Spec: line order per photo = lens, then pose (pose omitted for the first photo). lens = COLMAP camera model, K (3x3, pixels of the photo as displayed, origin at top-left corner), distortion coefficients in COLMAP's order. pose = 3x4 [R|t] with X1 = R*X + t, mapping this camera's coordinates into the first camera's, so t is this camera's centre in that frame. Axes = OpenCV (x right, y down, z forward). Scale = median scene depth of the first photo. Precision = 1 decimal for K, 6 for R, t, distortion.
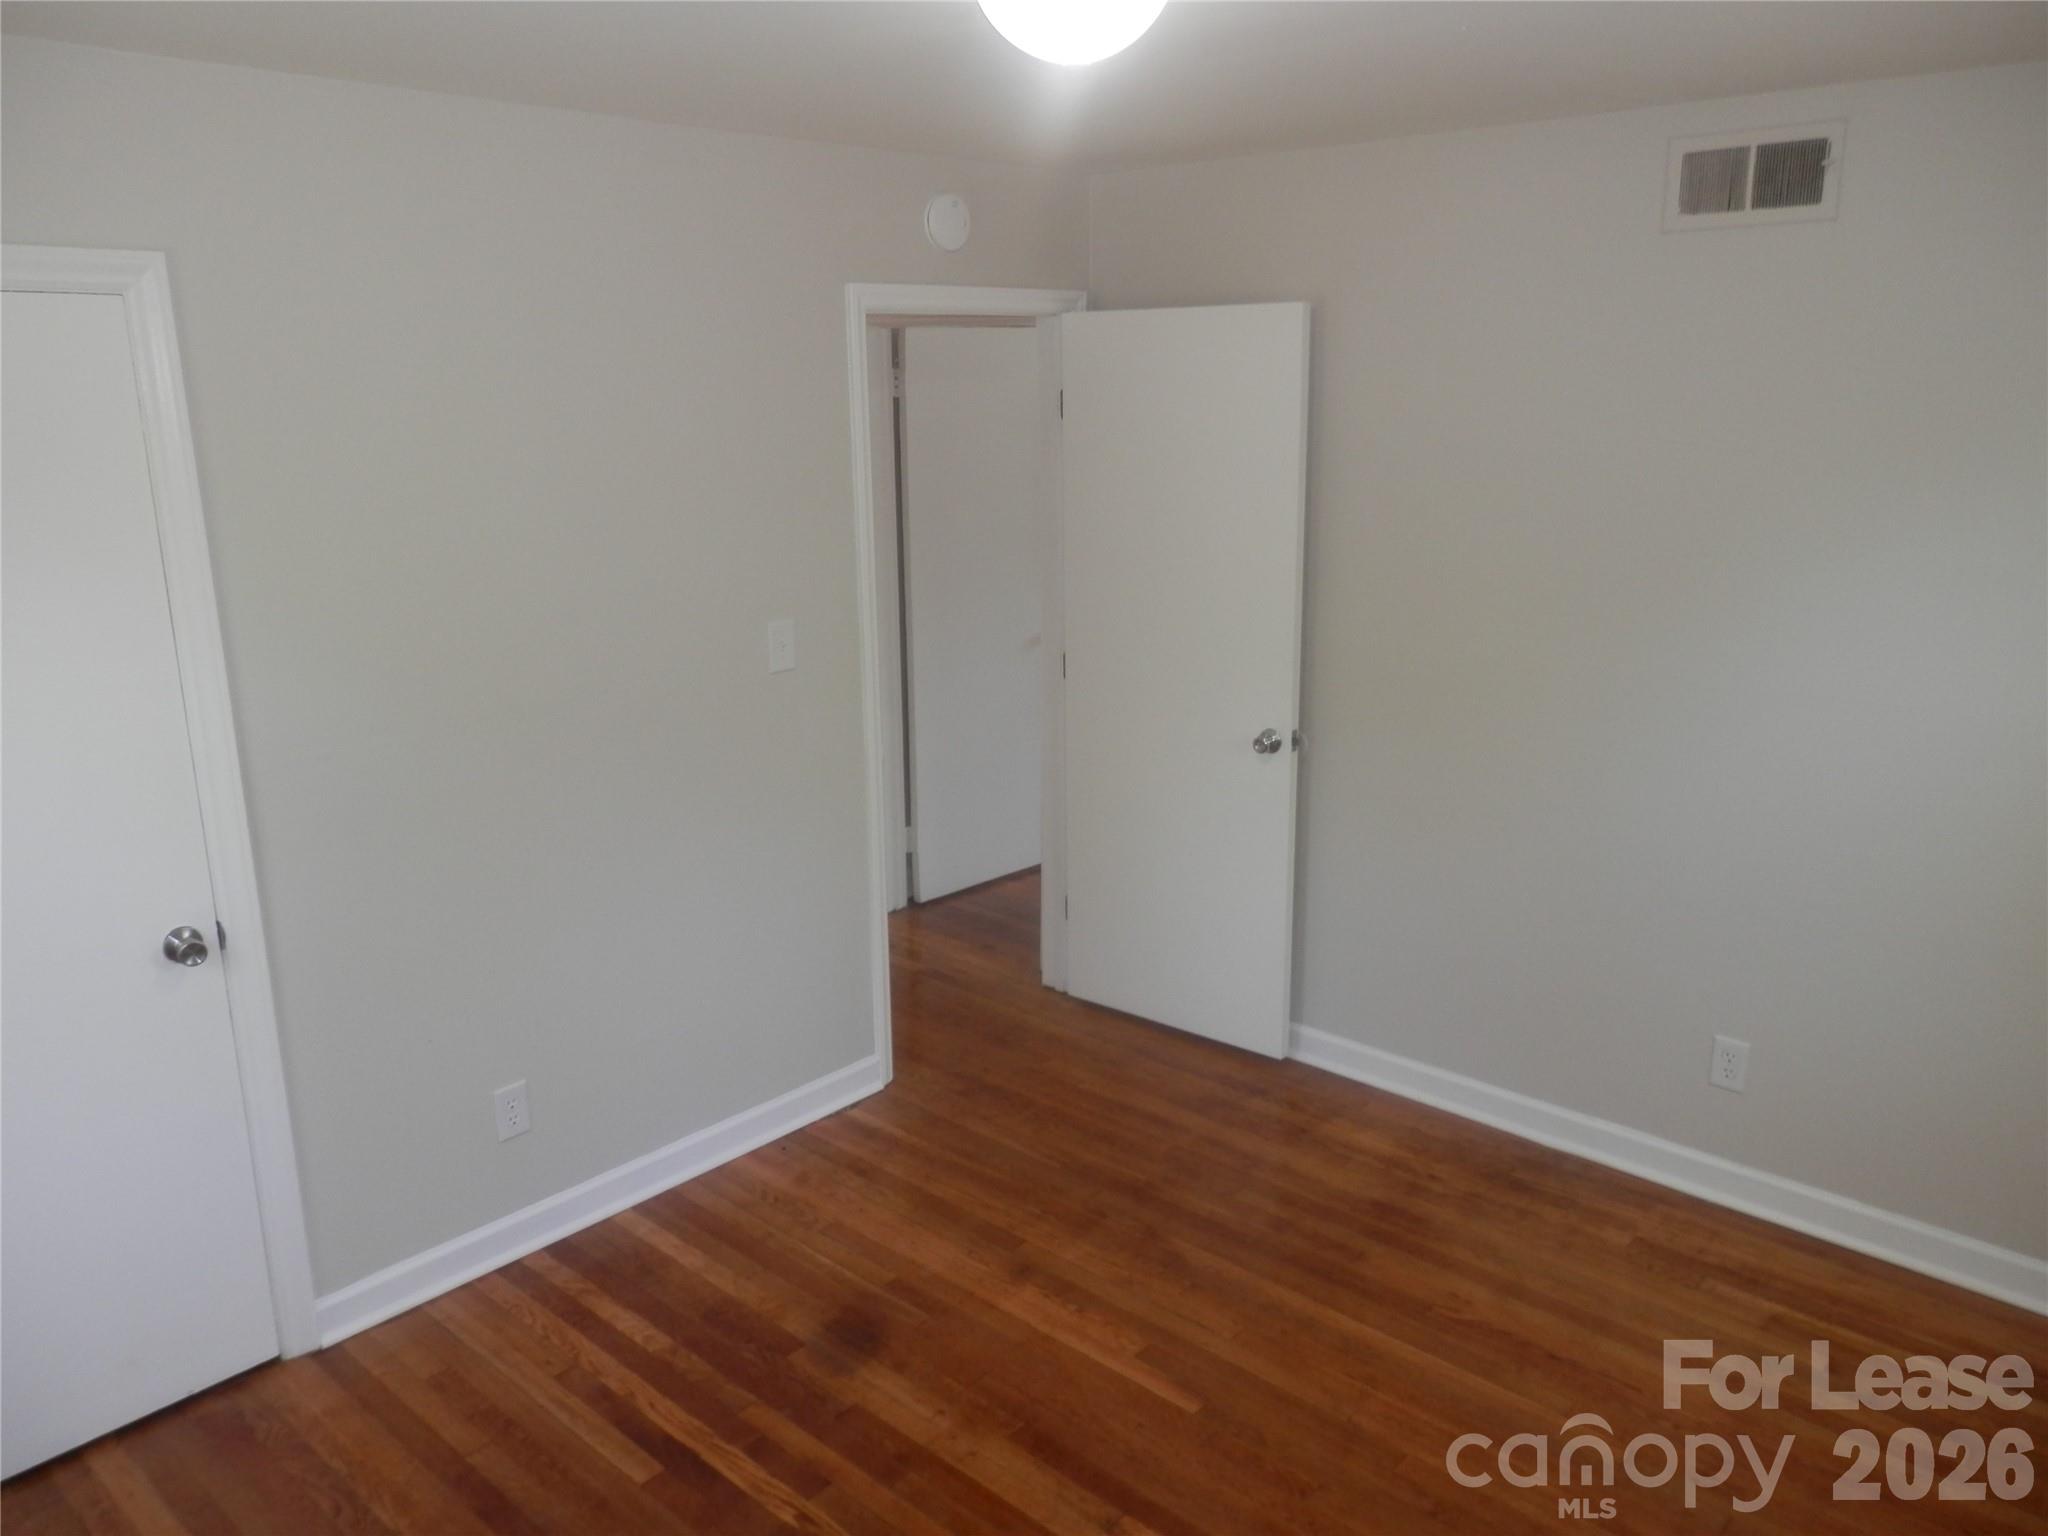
lens RADIAL K [[1509.3, 0, 1014.2], [0, 1509.3, 759.3], [0, 0, 1]] dist [-0.002594, 0.009574]
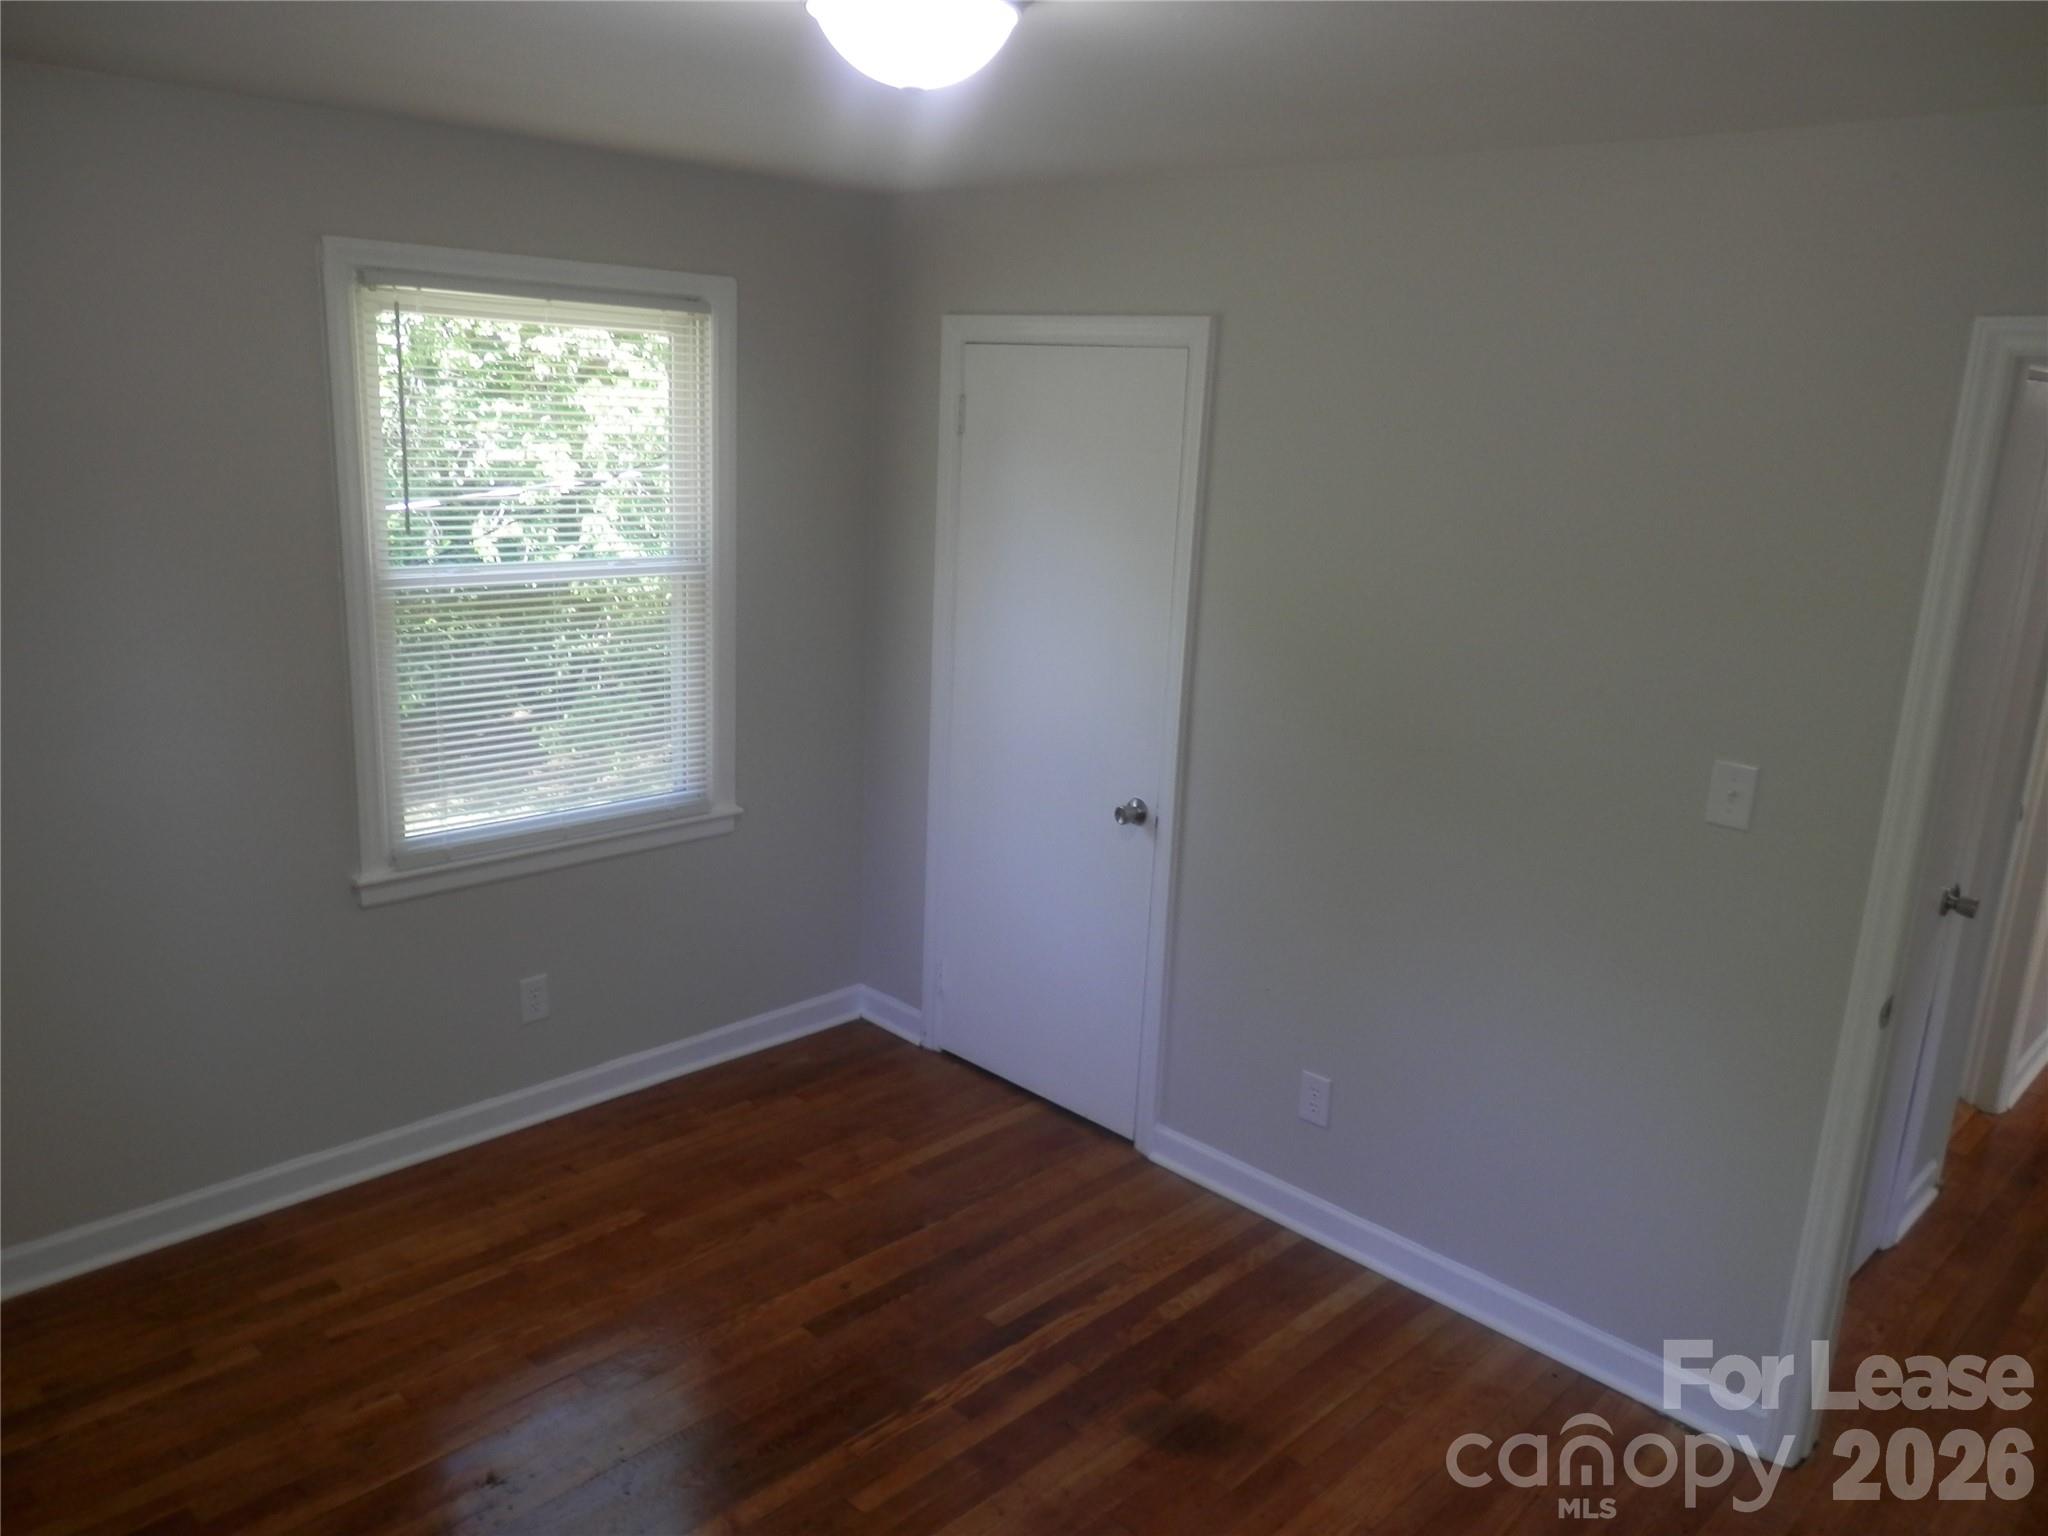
lens RADIAL K [[1509.3, 0, 1021.2], [0, 1509.3, 766.0], [0, 0, 1]] dist [-0.002594, 0.009574]
pose [[-0.033176, 0.244876, -0.968987, 0.709835], [-0.295931, 0.923639, 0.243548, -0.200654], [0.954633, 0.294833, 0.041824, 0.740101]]
